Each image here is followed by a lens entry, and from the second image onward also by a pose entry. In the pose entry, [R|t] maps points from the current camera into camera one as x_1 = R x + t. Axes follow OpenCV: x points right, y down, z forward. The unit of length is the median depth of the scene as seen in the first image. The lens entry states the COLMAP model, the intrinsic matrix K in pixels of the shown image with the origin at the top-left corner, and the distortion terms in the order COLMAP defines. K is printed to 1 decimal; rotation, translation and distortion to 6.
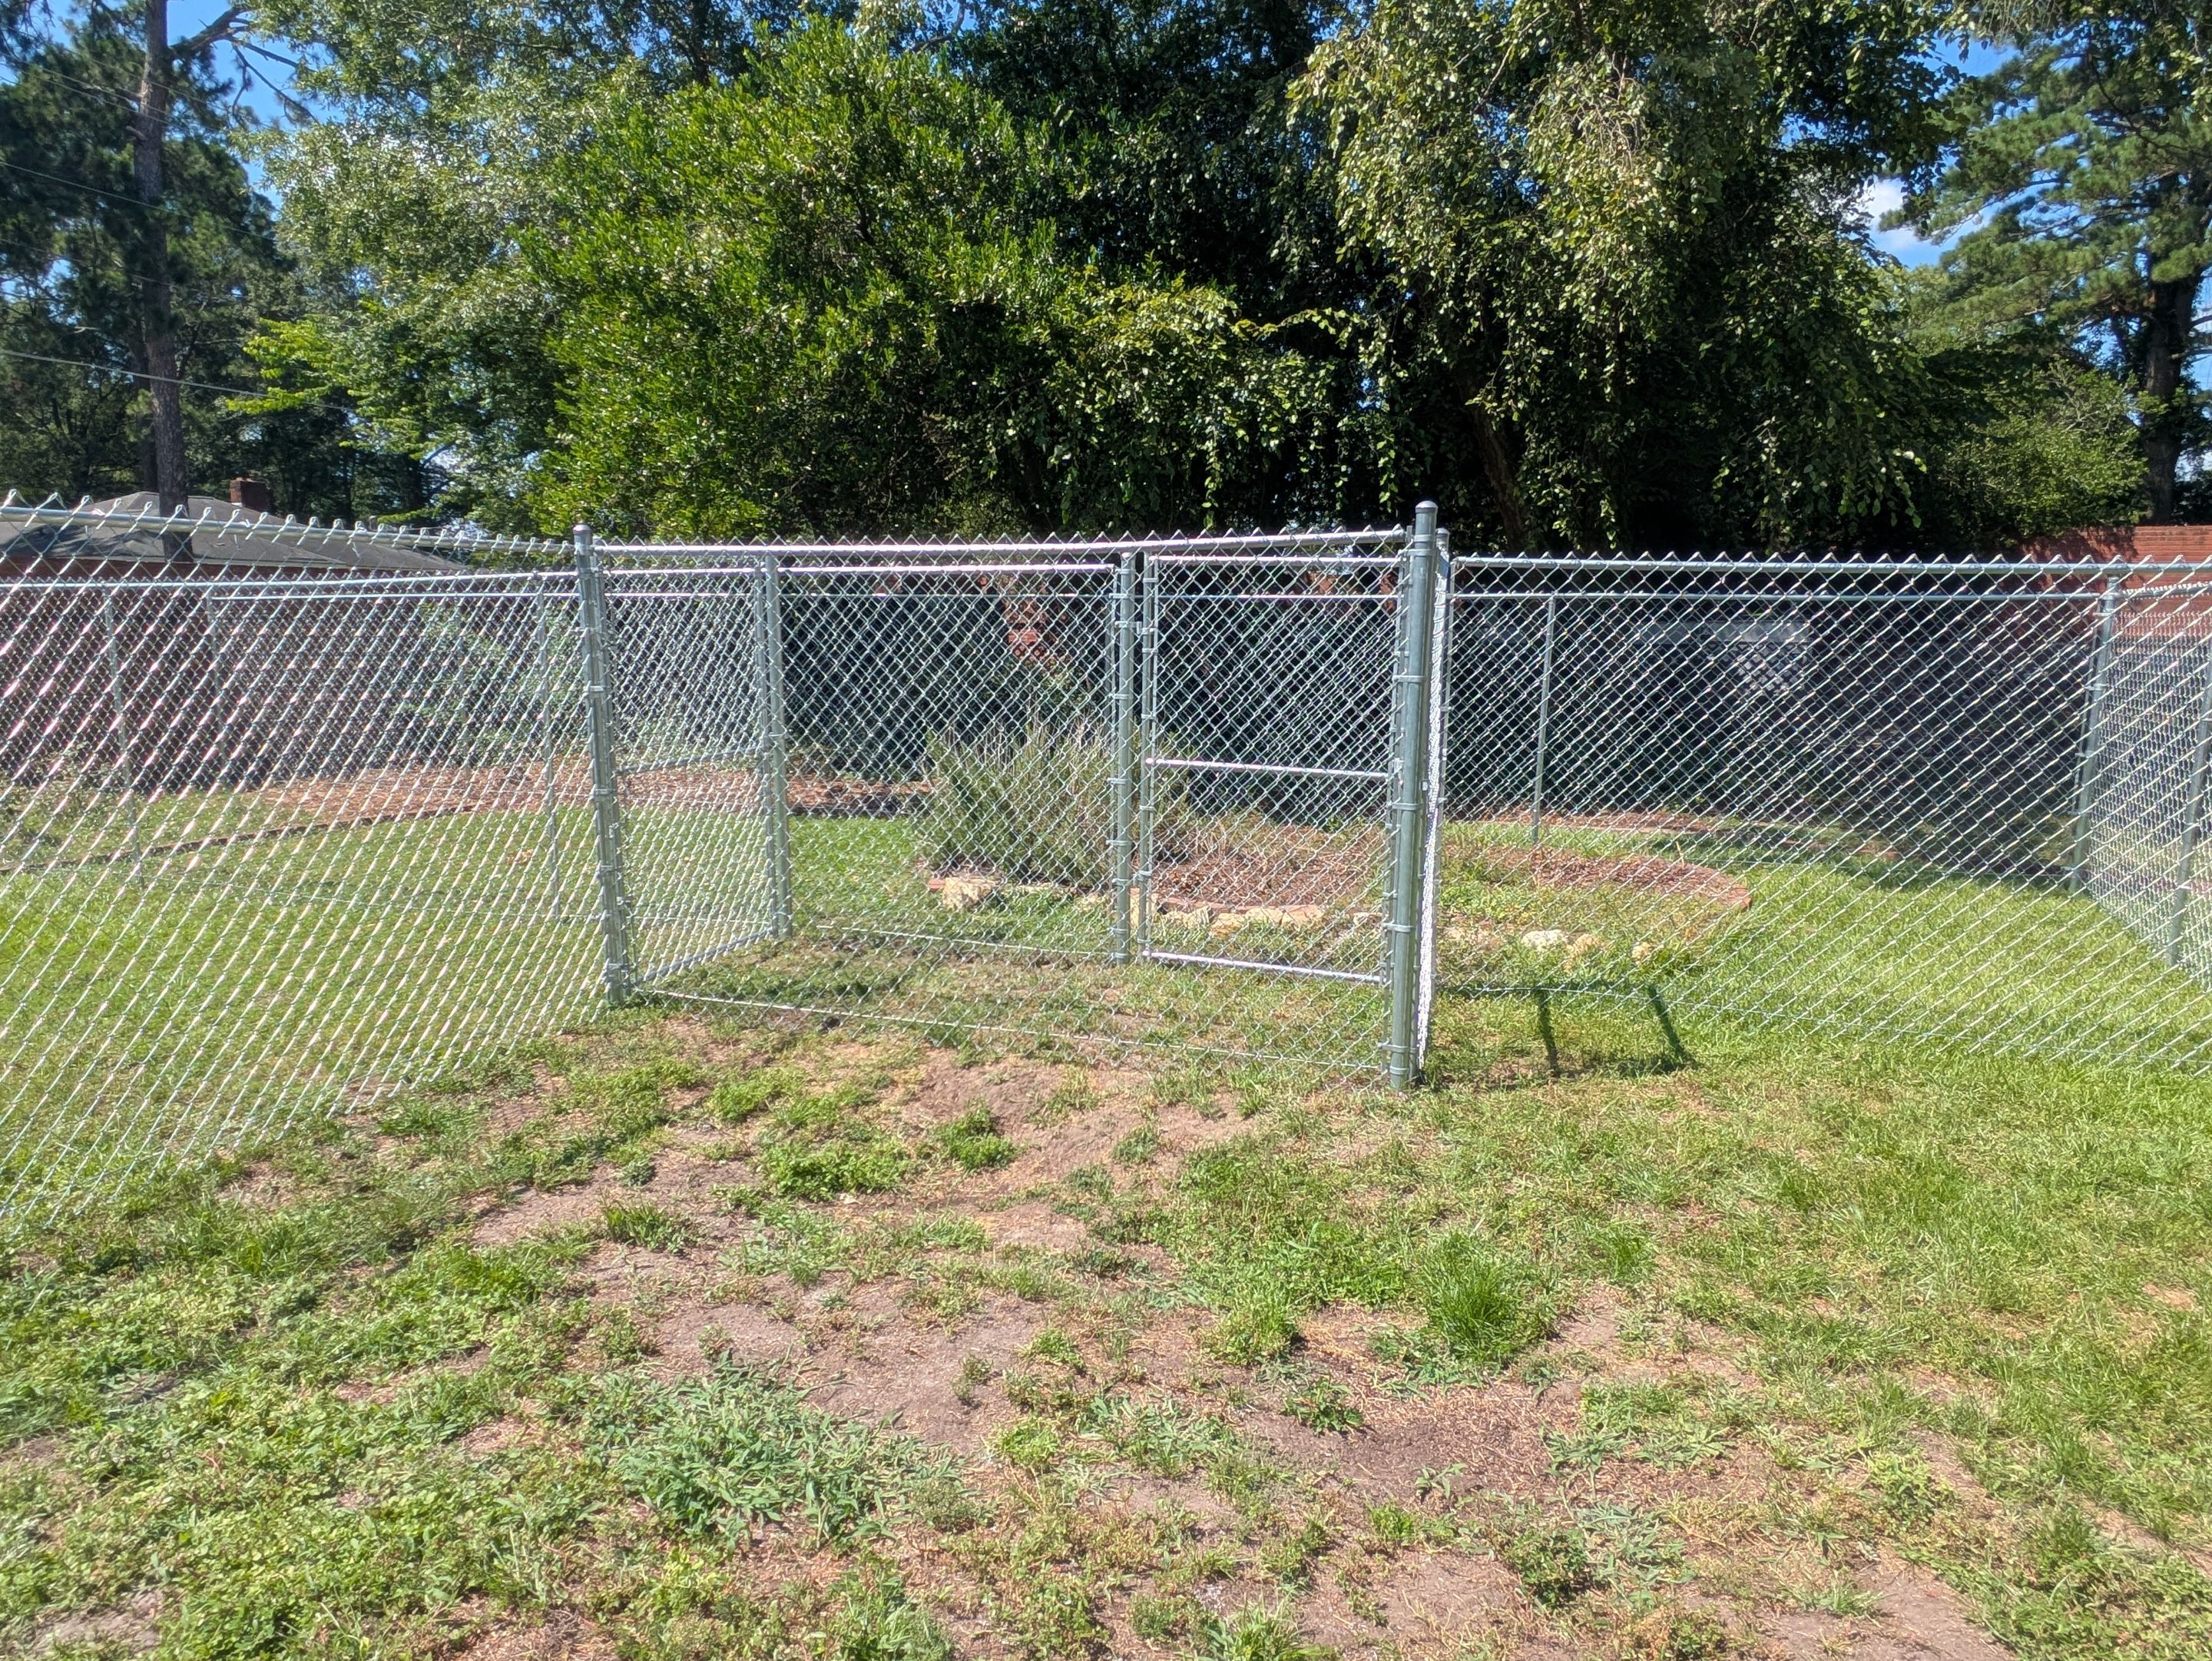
lens RADIAL K [[1371.9, 0, 1096.1], [0, 1371.9, 820.6], [0, 0, 1]] dist [0.000818, -0.003974]
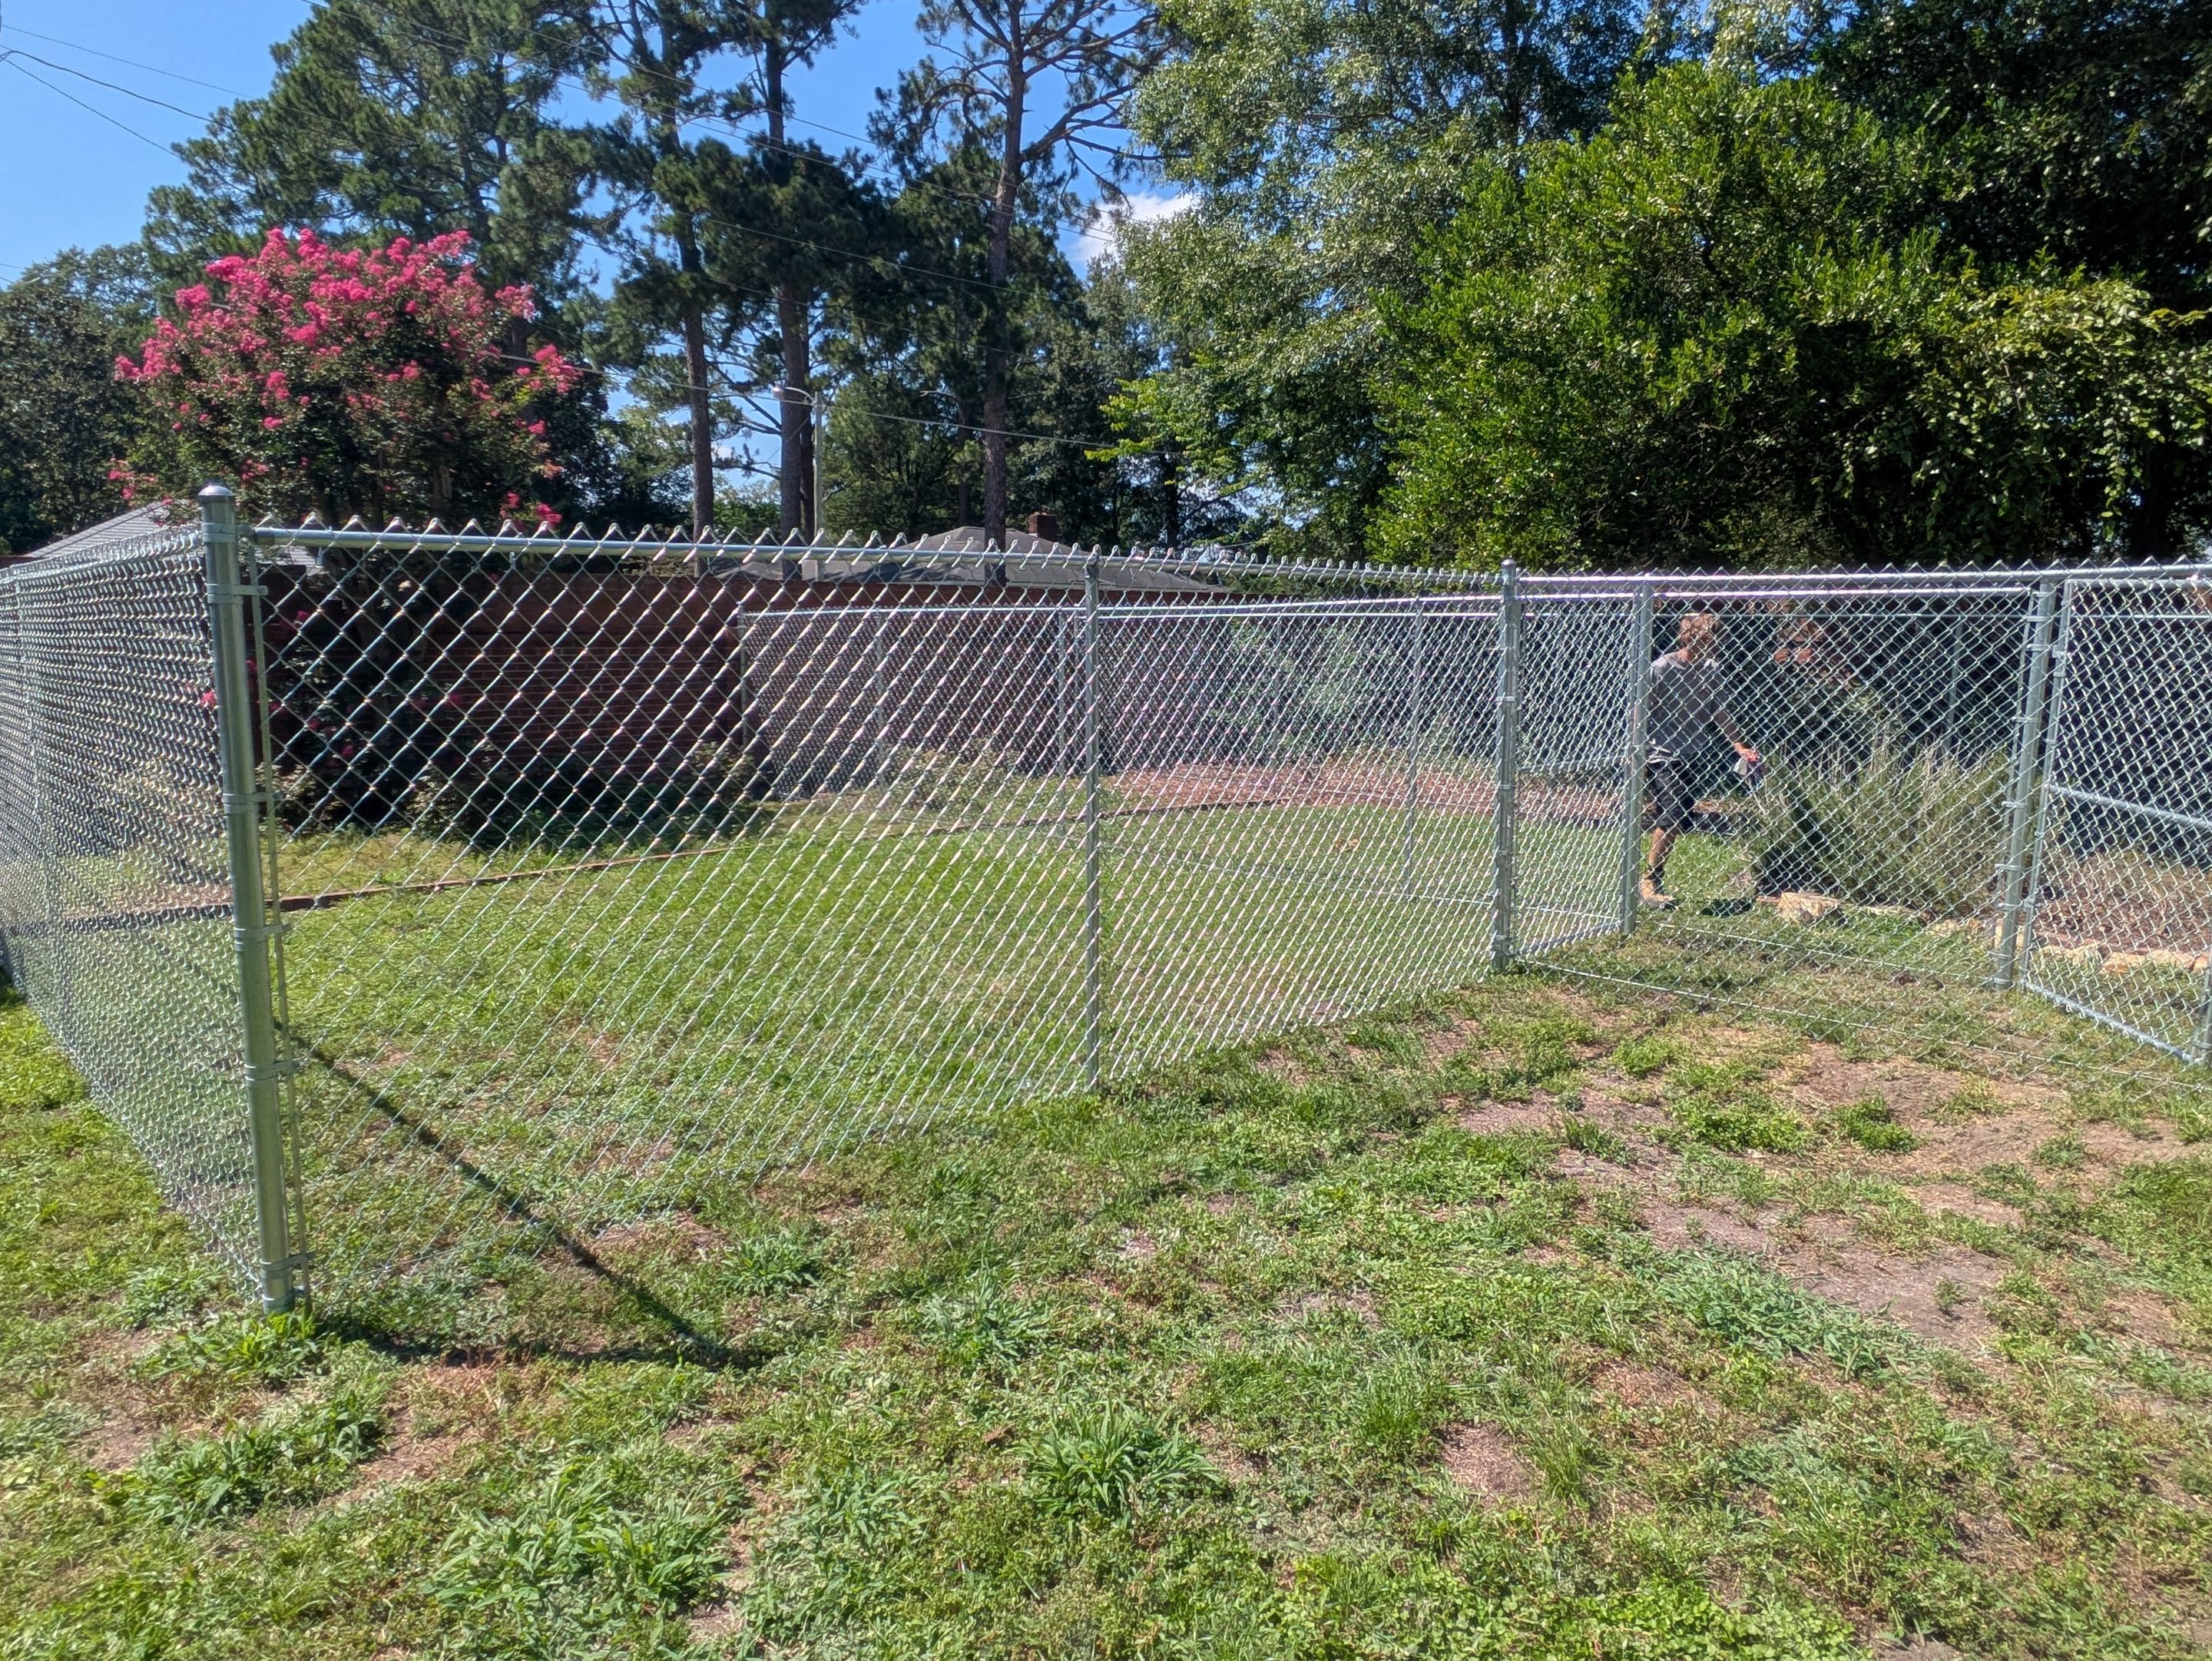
lens RADIAL K [[1423.3, 0, 1082.0], [0, 1423.3, 835.0], [0, 0, 1]] dist [0.004672, -0.010841]
pose [[0.891391, 0.065835, -0.448427, -0.088298], [-0.068312, 0.997607, 0.010670, 0.020690], [0.448057, 0.021122, 0.893756, -0.158802]]
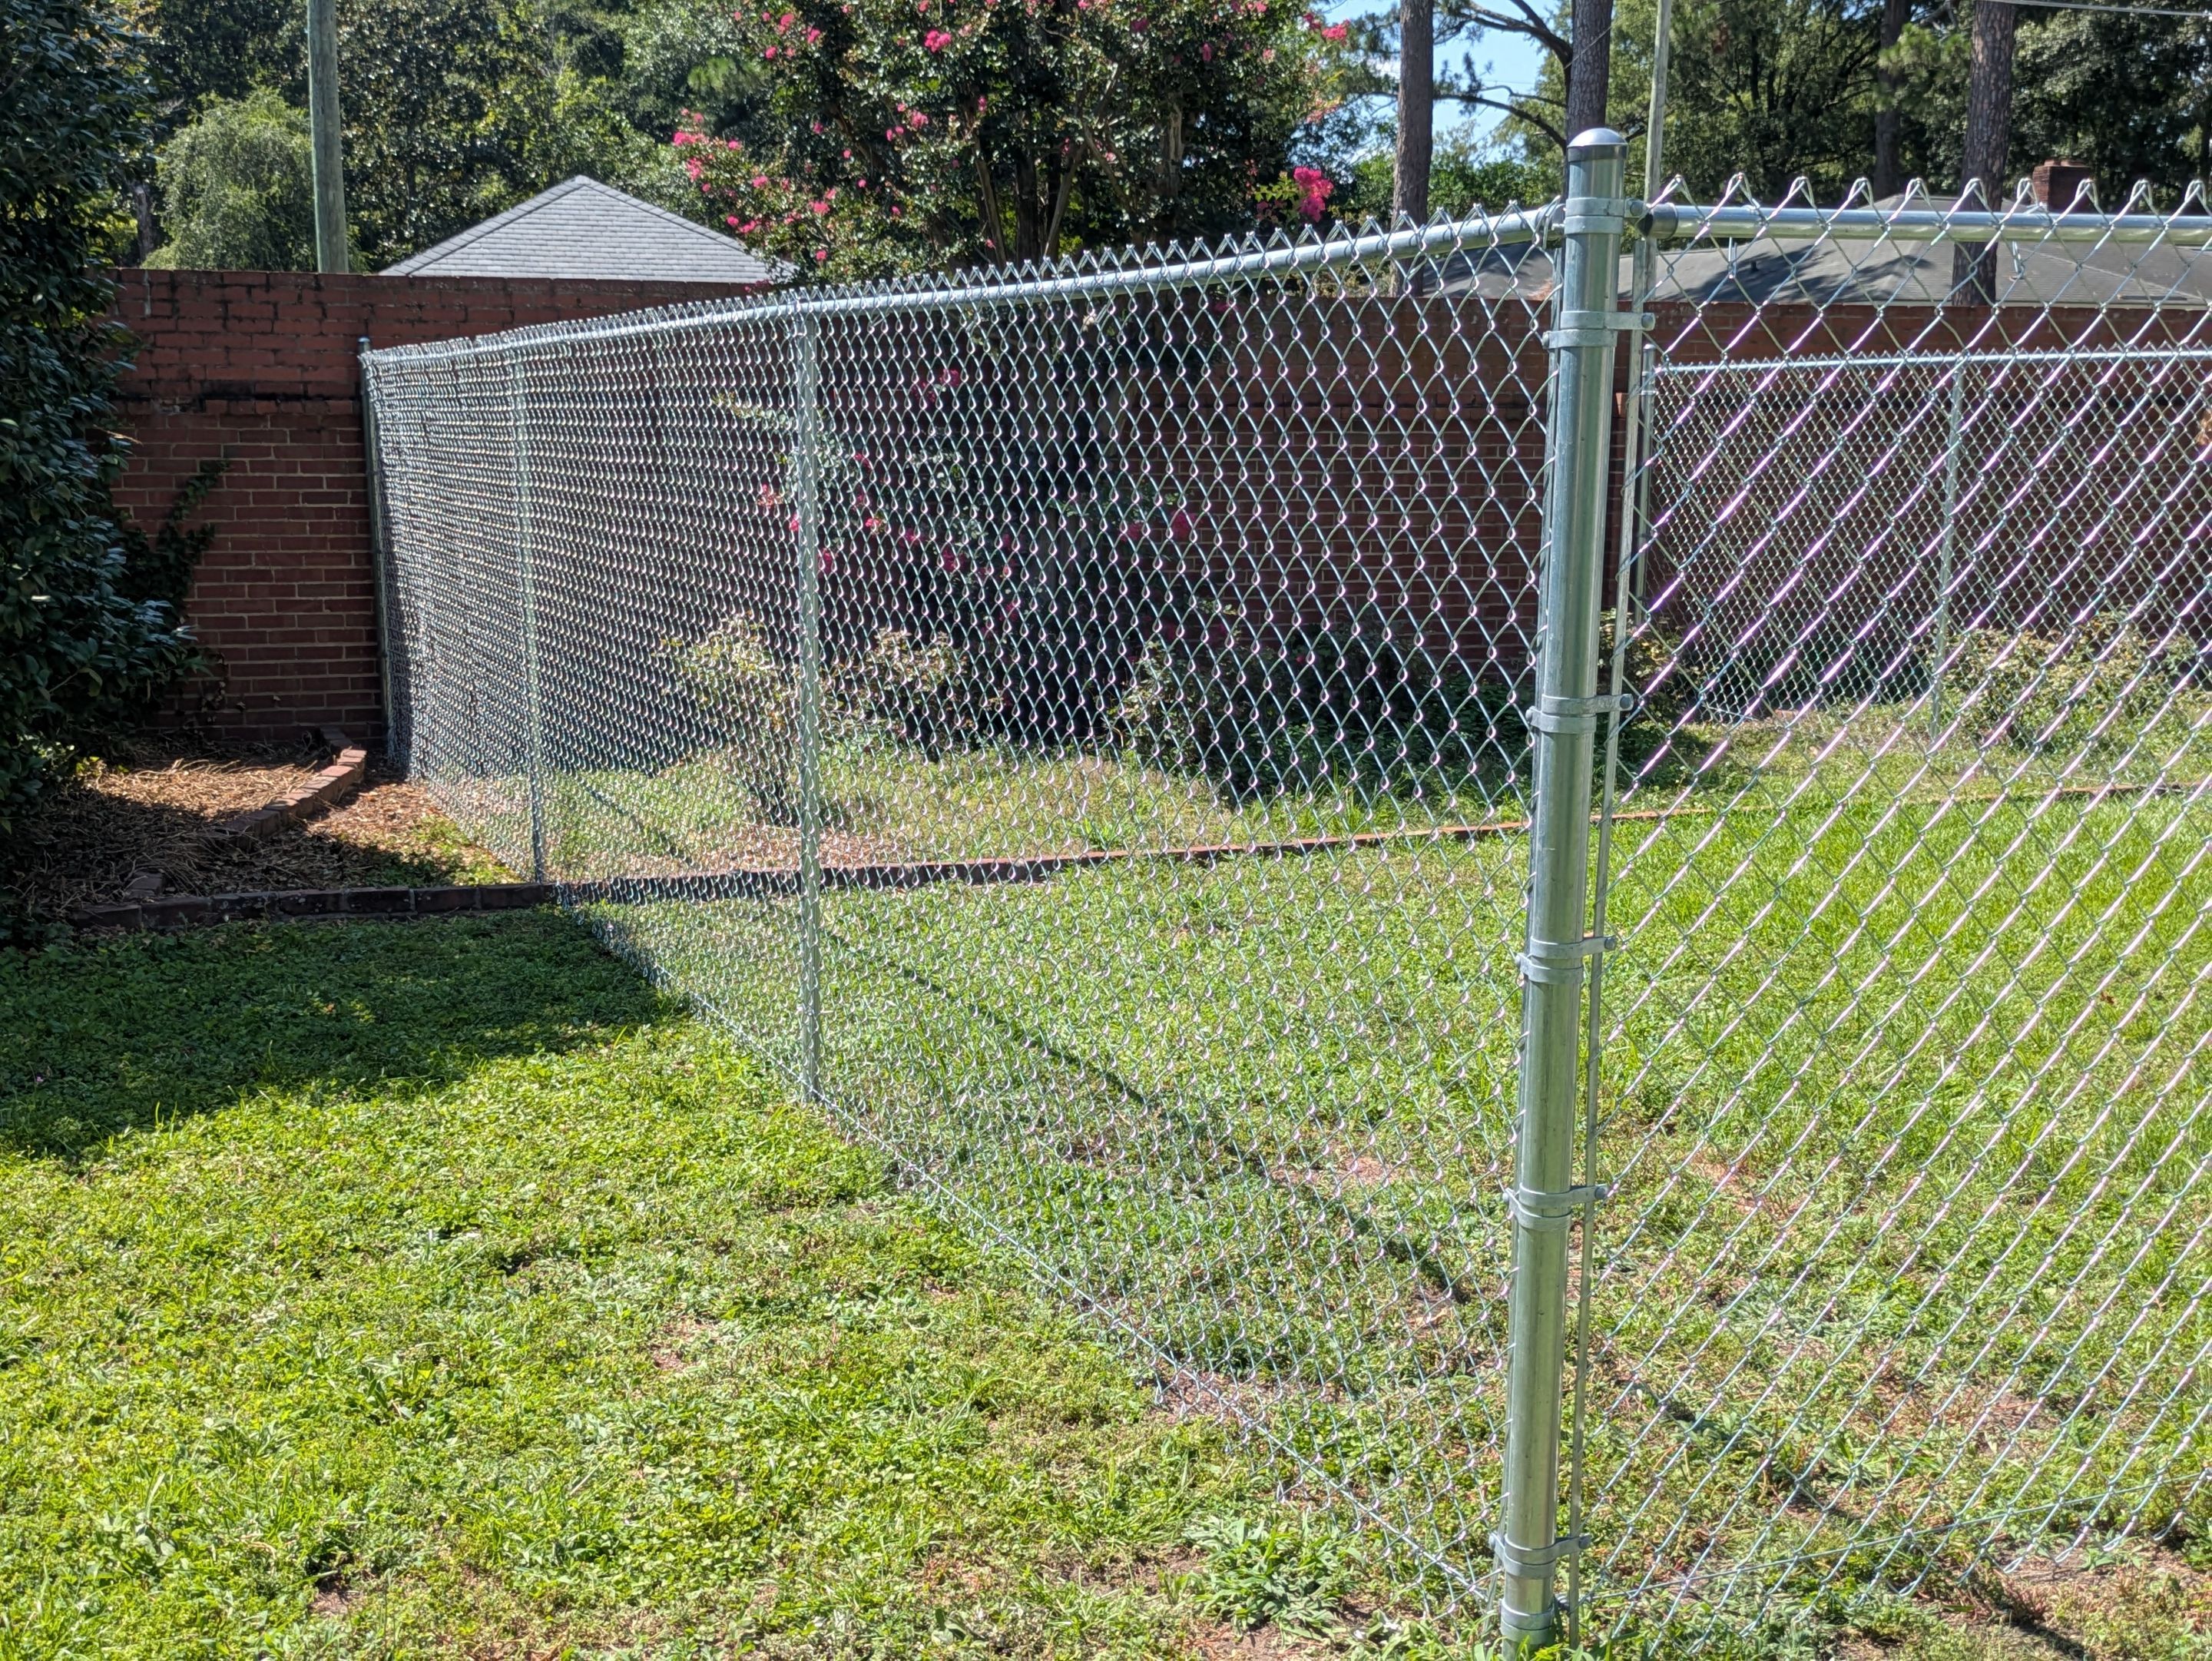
lens RADIAL K [[2653.5, 0, 1106.0], [0, 2653.5, 830.5], [0, 0, 1]] dist [0.051140, 0.001999]
pose [[0.697249, 0.114509, -0.707624, -0.187922], [-0.105942, 0.992779, 0.056264, 0.030284], [0.708957, 0.035737, 0.704345, -0.217193]]
